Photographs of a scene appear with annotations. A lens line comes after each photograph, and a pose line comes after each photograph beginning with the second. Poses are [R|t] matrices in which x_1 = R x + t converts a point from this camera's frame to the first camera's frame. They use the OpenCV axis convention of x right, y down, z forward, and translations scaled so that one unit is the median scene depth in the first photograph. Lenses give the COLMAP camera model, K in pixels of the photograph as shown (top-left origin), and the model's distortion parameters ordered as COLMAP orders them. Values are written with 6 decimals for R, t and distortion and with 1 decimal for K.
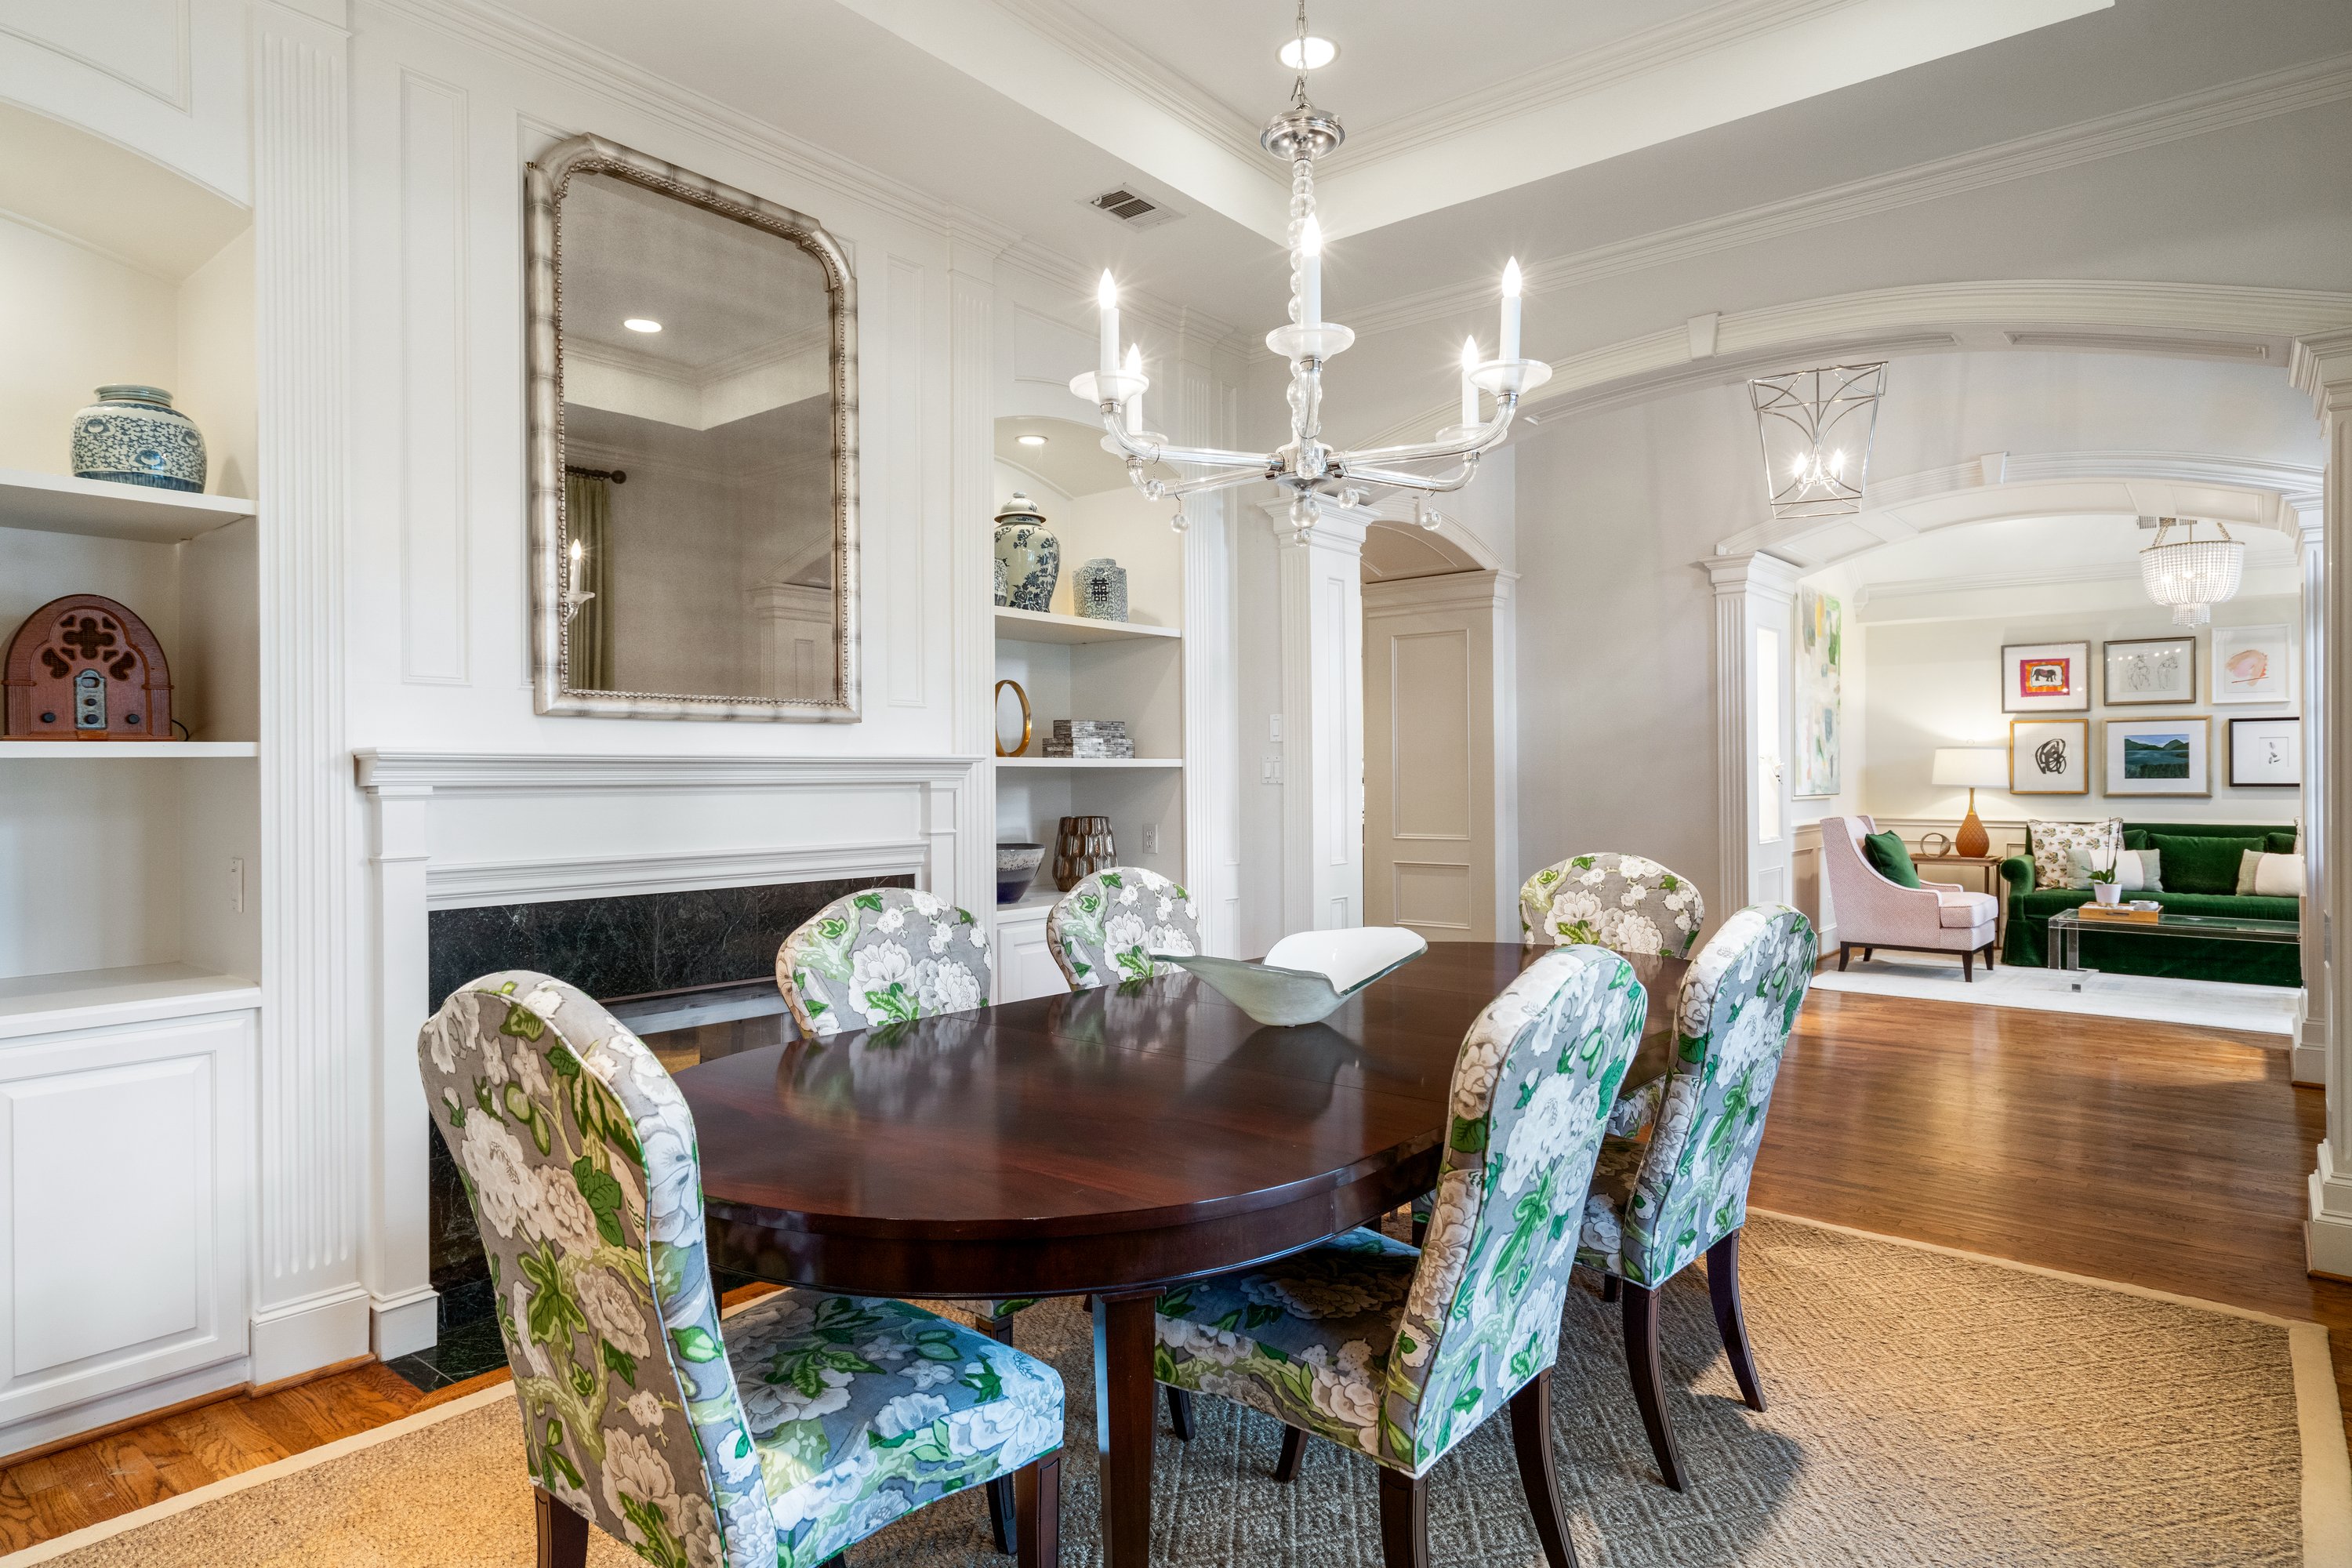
lens RADIAL K [[1298.2, 0, 1176.0], [0, 1298.2, 784.0], [0, 0, 1]] dist [0.000035, 0.000004]
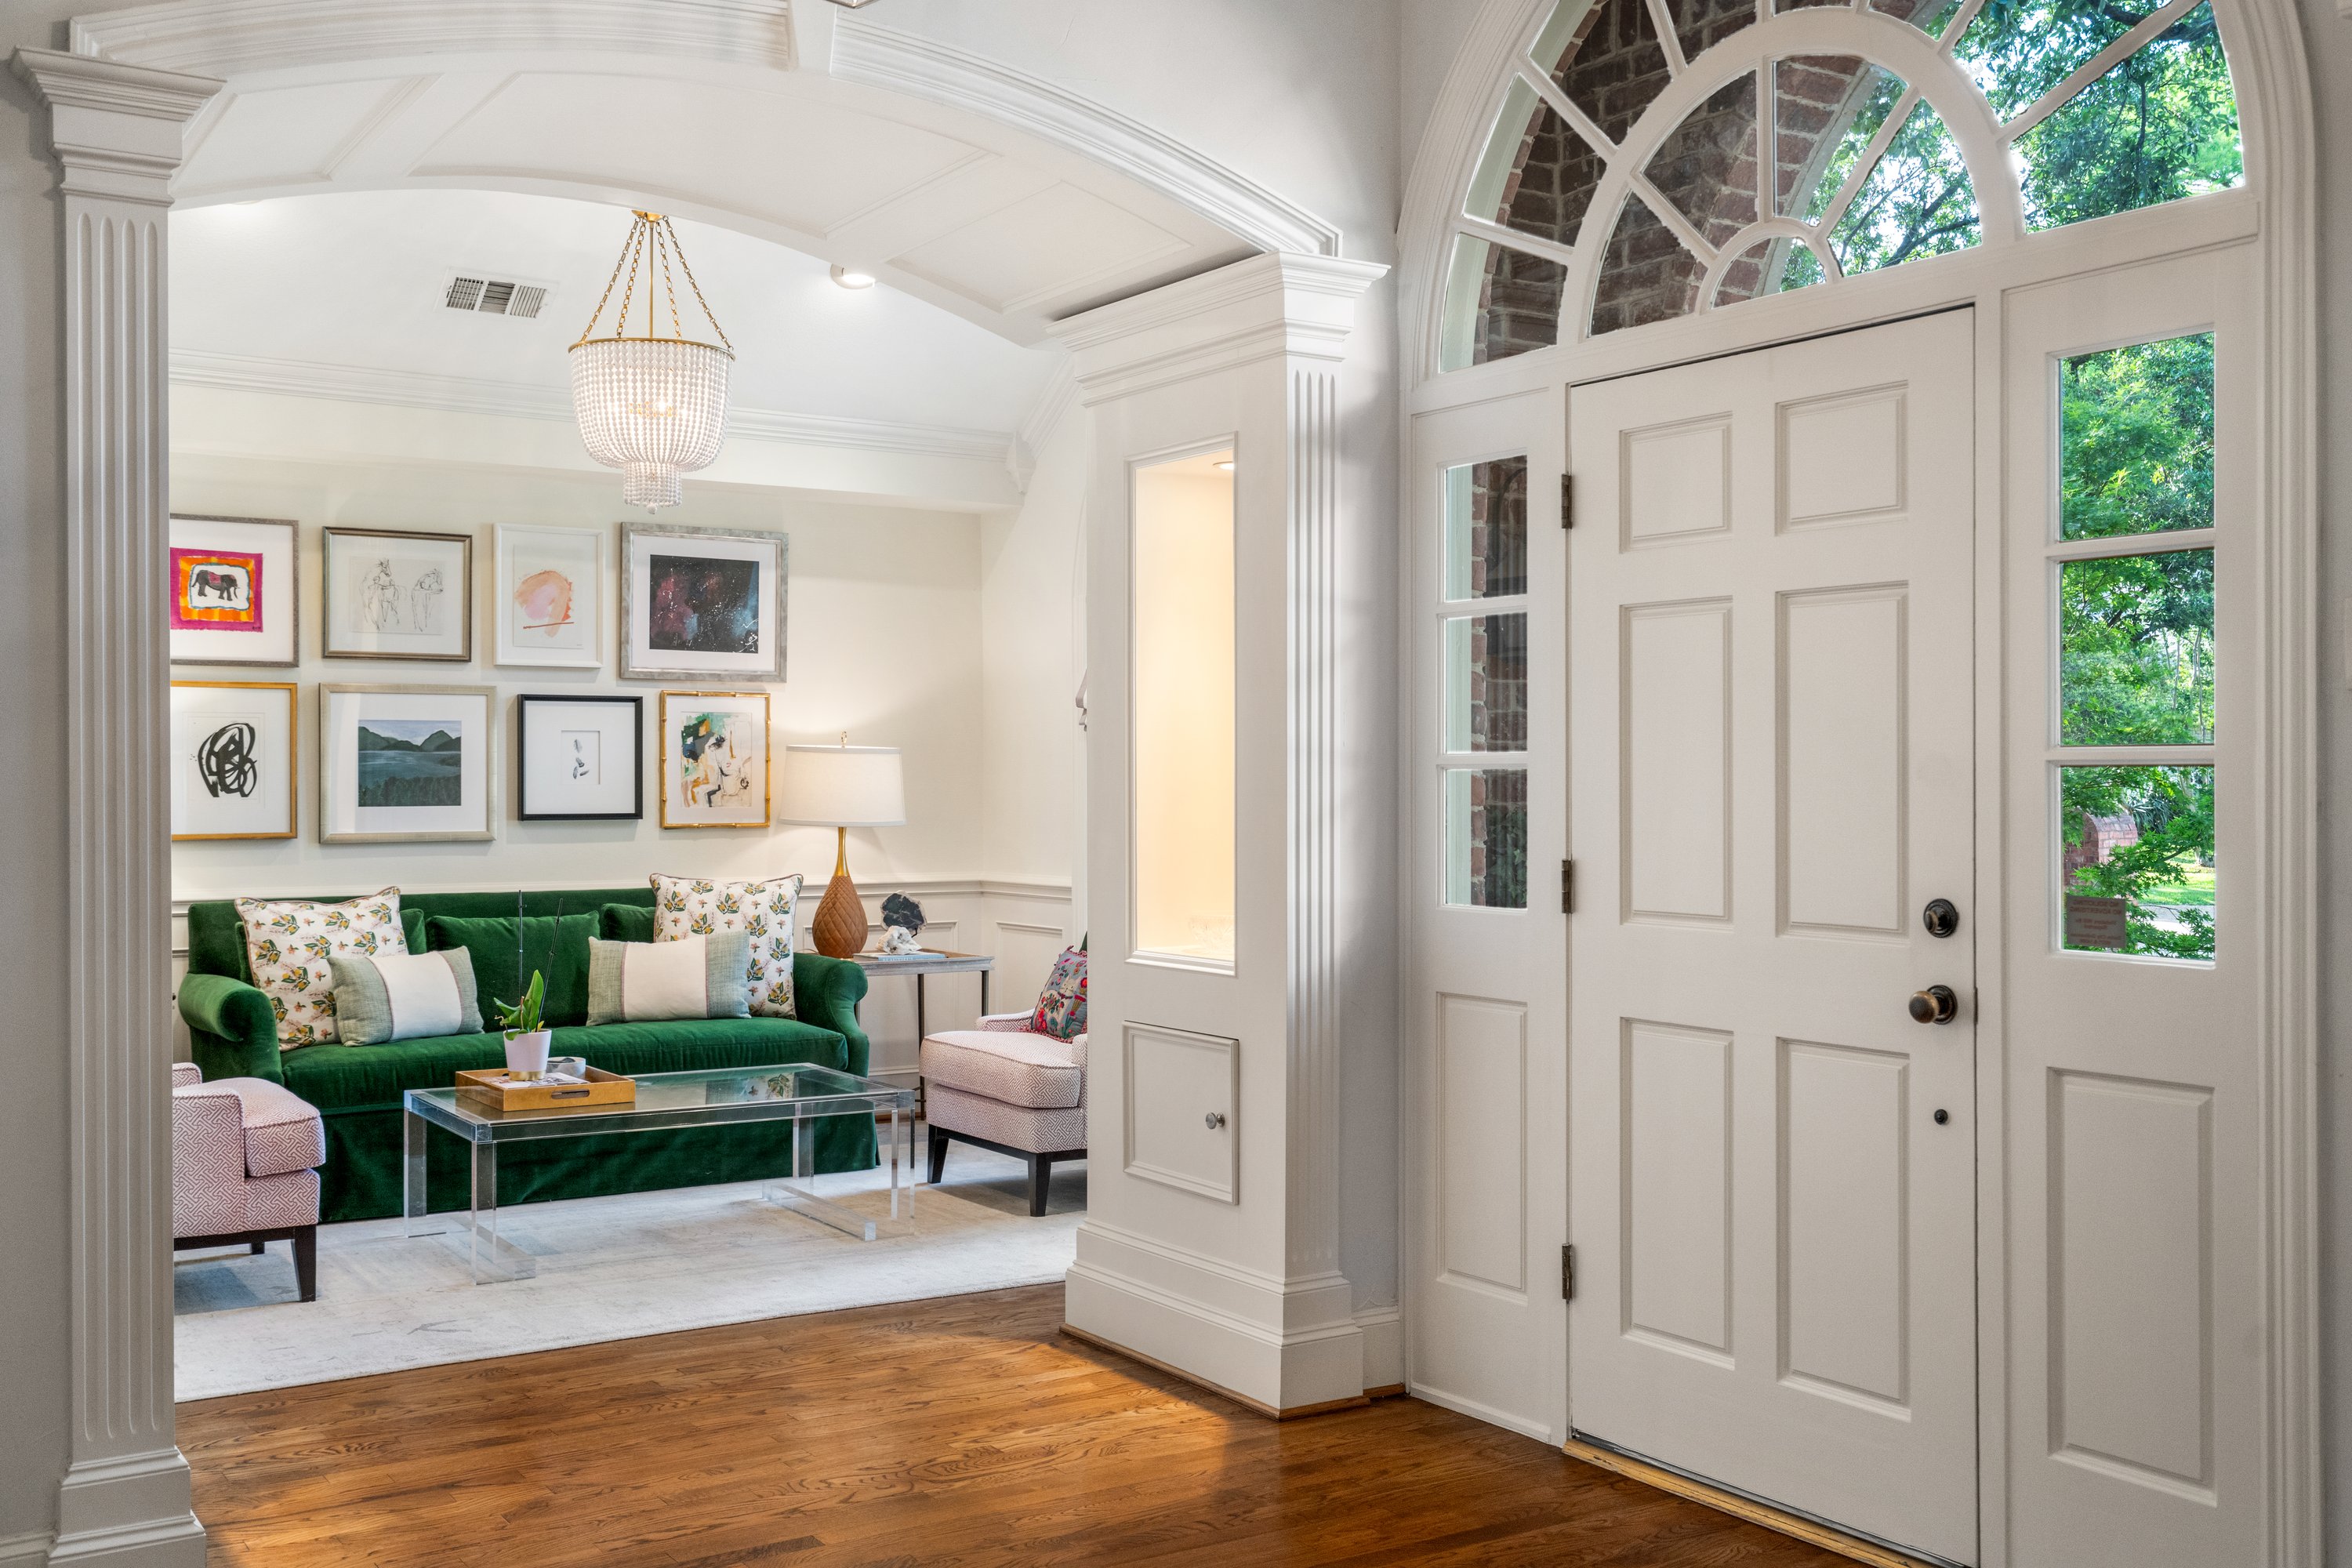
lens RADIAL K [[2249.8, 0, 1176.0], [0, 2249.8, 784.0], [0, 0, 1]] dist [0.006126, 0.001112]
pose [[0.296836, 0.003994, 0.954920, 0.001751], [0.009418, 0.999930, -0.007110, -0.003889], [-0.954882, 0.011104, 0.296777, 0.457777]]
